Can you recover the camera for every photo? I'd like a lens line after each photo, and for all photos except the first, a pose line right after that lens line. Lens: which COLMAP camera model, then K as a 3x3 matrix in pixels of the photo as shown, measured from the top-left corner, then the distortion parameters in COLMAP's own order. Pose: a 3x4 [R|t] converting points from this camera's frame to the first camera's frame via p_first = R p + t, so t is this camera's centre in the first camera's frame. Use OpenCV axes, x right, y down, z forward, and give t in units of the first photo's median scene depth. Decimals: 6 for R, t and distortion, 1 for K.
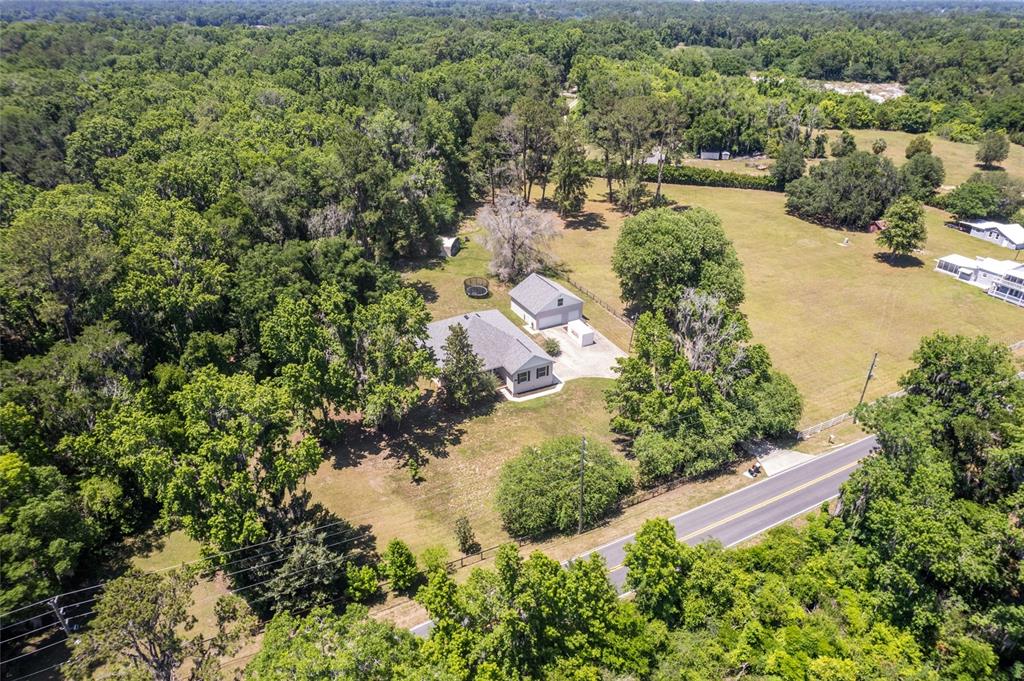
lens RADIAL K [[654.1, 0, 511.5], [0, 654.1, 339.9], [0, 0, 1]] dist [-0.035193, 0.004312]
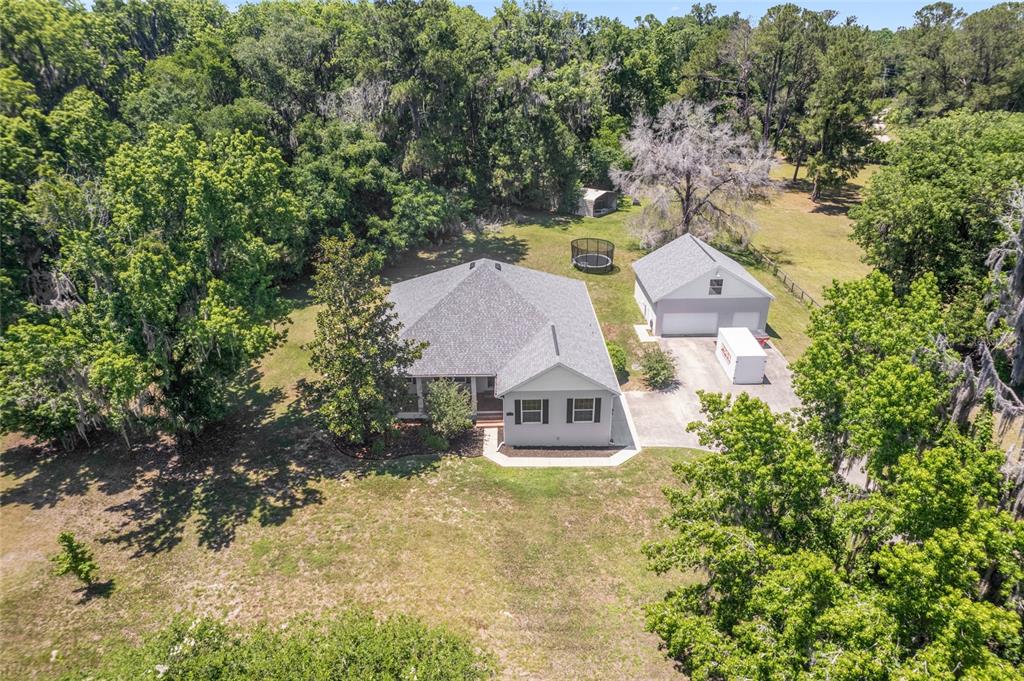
lens RADIAL K [[654.1, 0, 513.5], [0, 654.1, 341.8], [0, 0, 1]] dist [-0.035193, 0.004312]
pose [[0.895272, 0.178269, -0.408299, 0.166123], [-0.204252, 0.978703, -0.020545, 0.024361], [0.395941, 0.101789, 0.912617, 0.595078]]
